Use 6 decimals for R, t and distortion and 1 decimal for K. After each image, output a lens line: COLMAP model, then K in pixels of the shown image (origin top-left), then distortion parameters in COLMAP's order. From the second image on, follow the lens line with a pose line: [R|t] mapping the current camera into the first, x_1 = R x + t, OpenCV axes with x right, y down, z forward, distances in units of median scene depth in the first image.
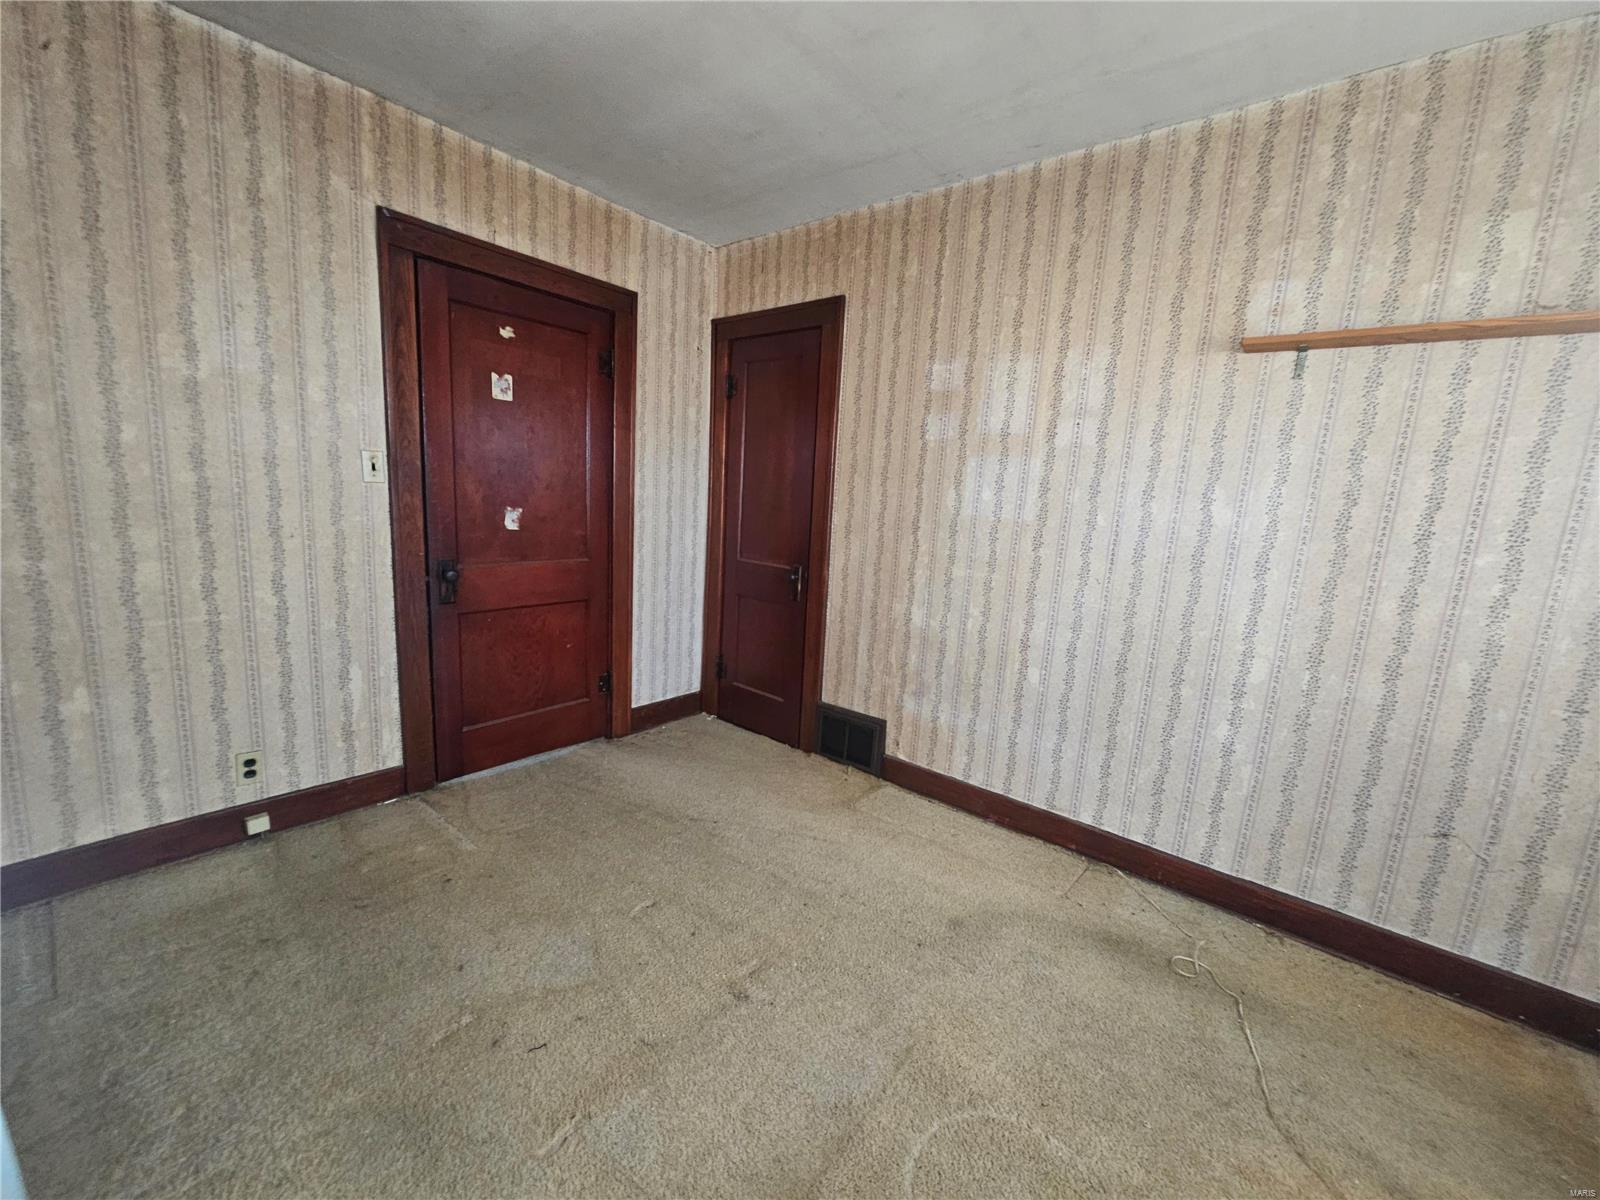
lens RADIAL K [[655.8, 0, 797.2], [0, 655.8, 606.3], [0, 0, 1]] dist [-0.003131, 0.002485]
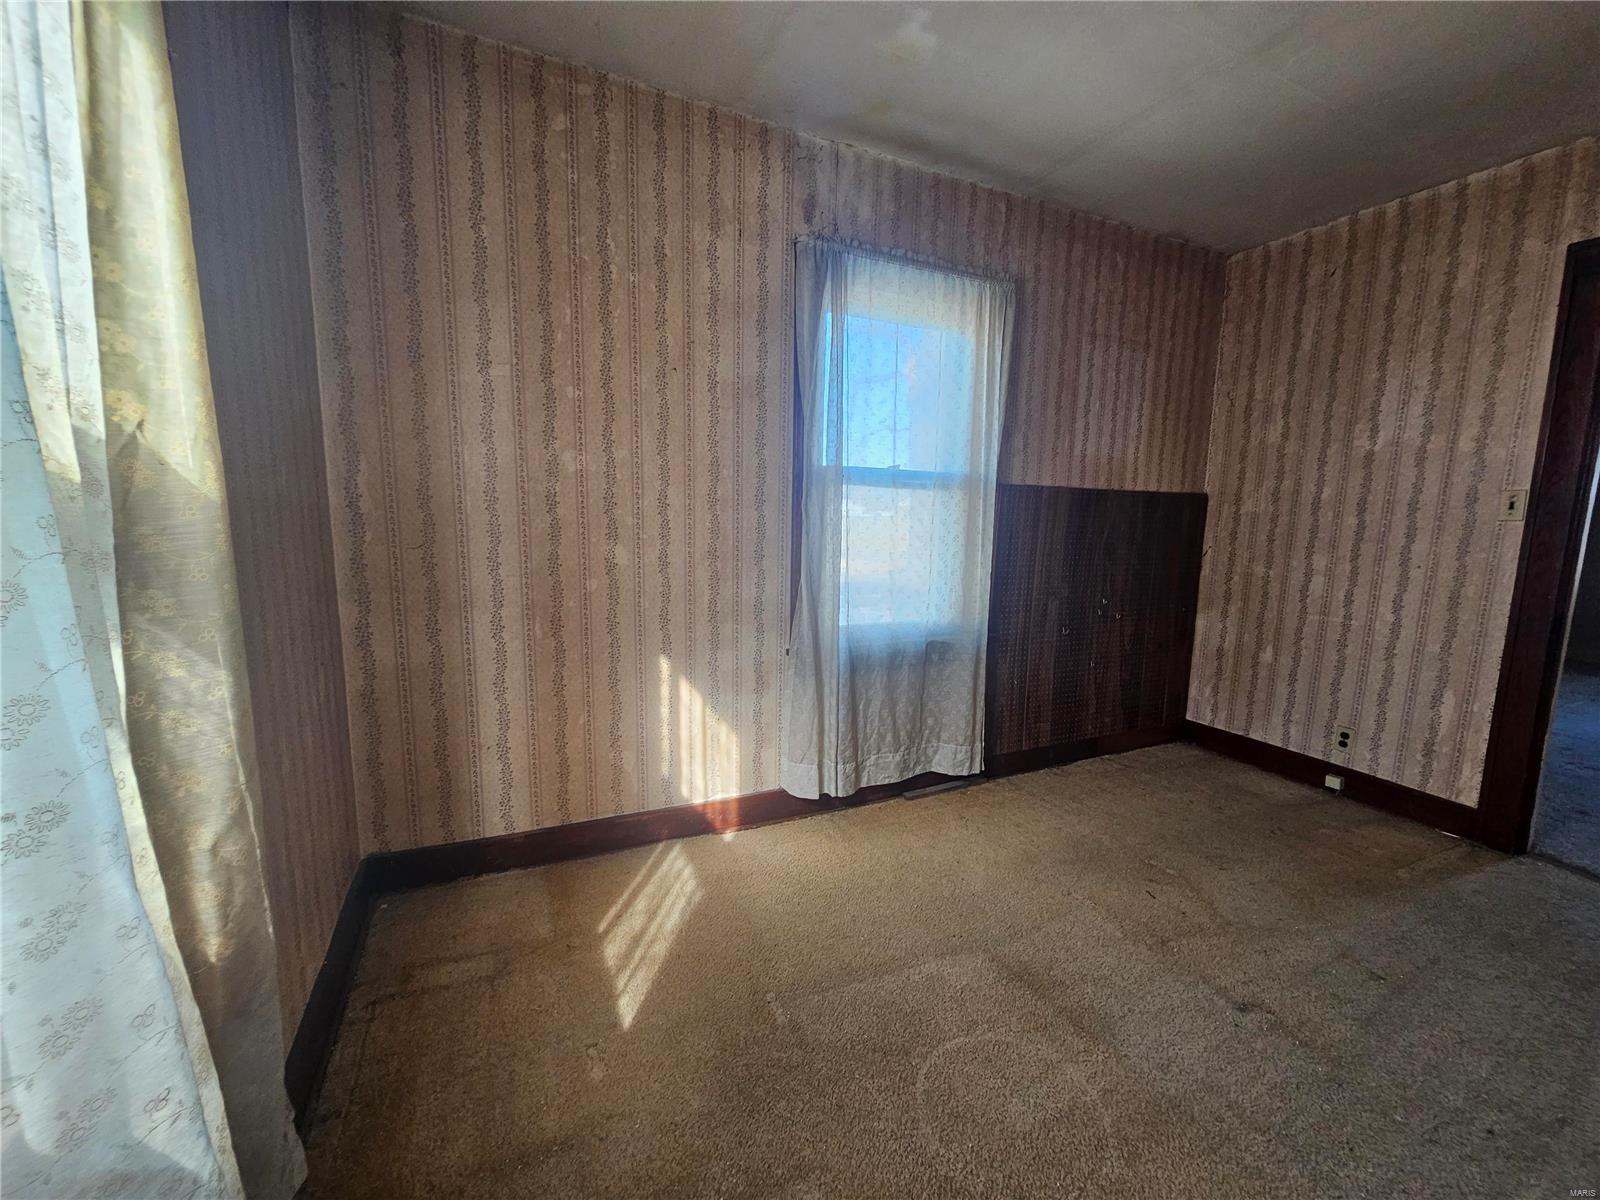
lens RADIAL K [[655.8, 0, 799.1], [0, 655.8, 599.9], [0, 0, 1]] dist [-0.003131, 0.002485]
pose [[-0.434976, 0.056635, -0.898659, 0.810453], [-0.196356, 0.968036, 0.156049, -0.014147], [0.878772, 0.244335, -0.409952, 0.519093]]
